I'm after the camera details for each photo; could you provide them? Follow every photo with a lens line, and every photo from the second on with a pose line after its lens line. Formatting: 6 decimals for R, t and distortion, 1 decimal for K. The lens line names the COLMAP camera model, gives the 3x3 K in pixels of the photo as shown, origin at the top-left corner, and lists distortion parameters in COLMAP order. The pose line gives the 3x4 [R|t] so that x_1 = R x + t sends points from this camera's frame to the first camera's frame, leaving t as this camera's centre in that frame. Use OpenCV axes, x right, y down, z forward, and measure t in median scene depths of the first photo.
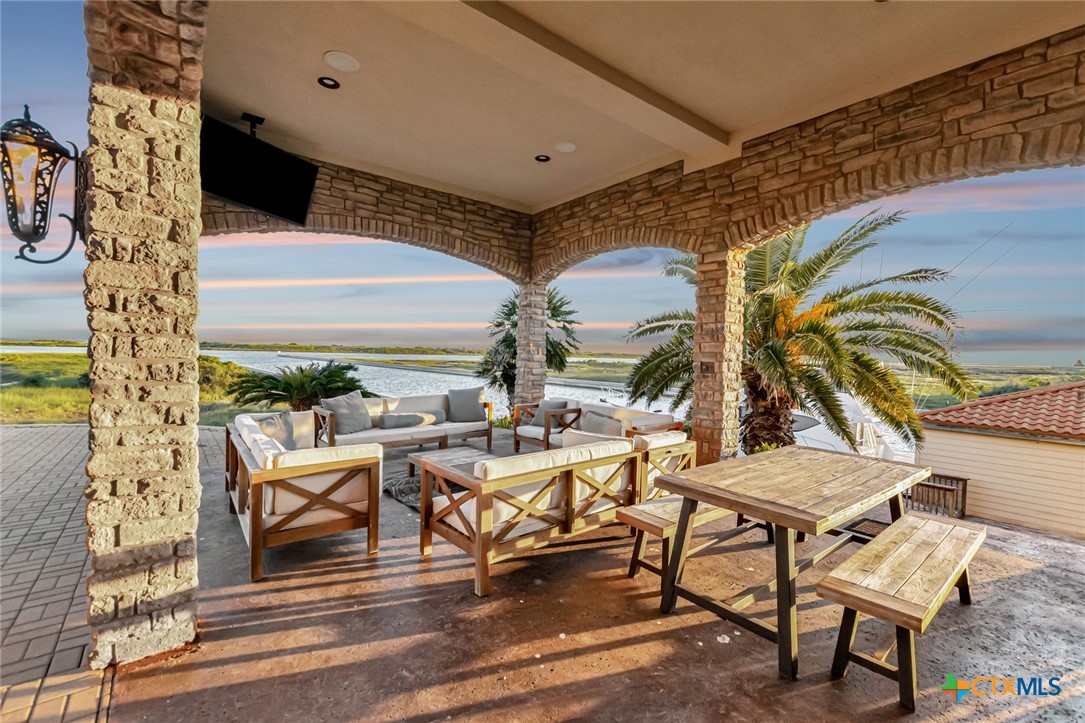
lens RADIAL K [[475.7, 0, 542.7], [0, 475.7, 362.9], [0, 0, 1]] dist [0.001757, -0.000149]
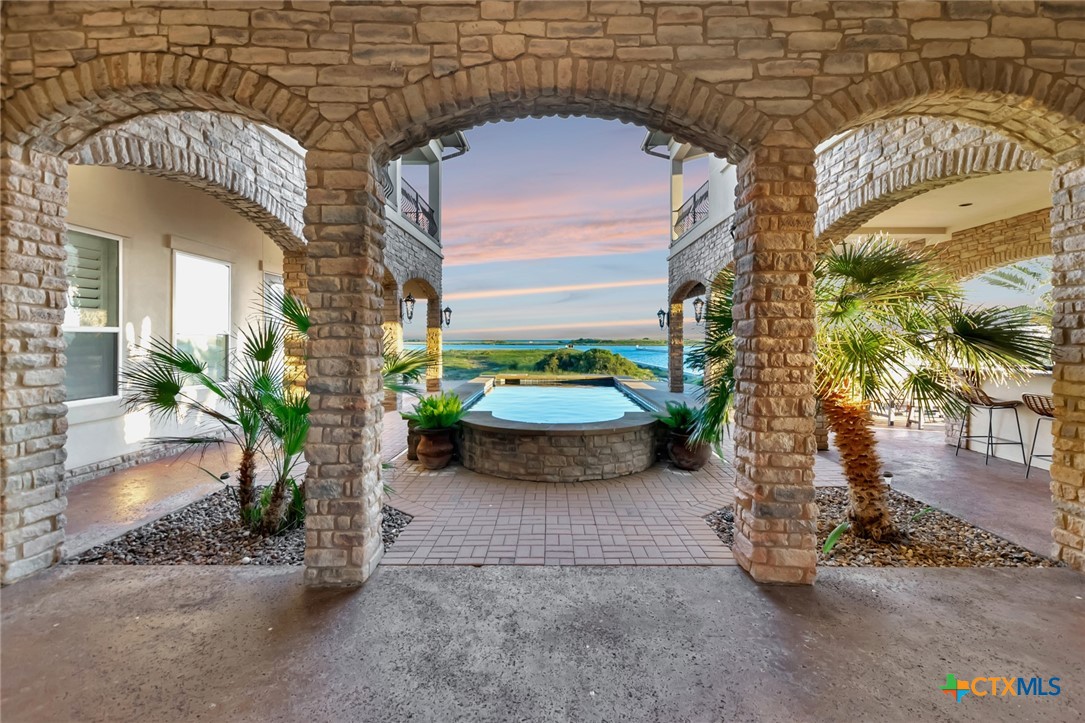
lens RADIAL K [[475.7, 0, 544.5], [0, 475.7, 355.0], [0, 0, 1]] dist [0.001757, -0.000149]
pose [[0.762994, -0.001369, -0.646404, 0.401178], [0.000069, 0.999998, -0.002036, 0.046601], [0.646405, 0.001508, 0.762993, -1.581604]]
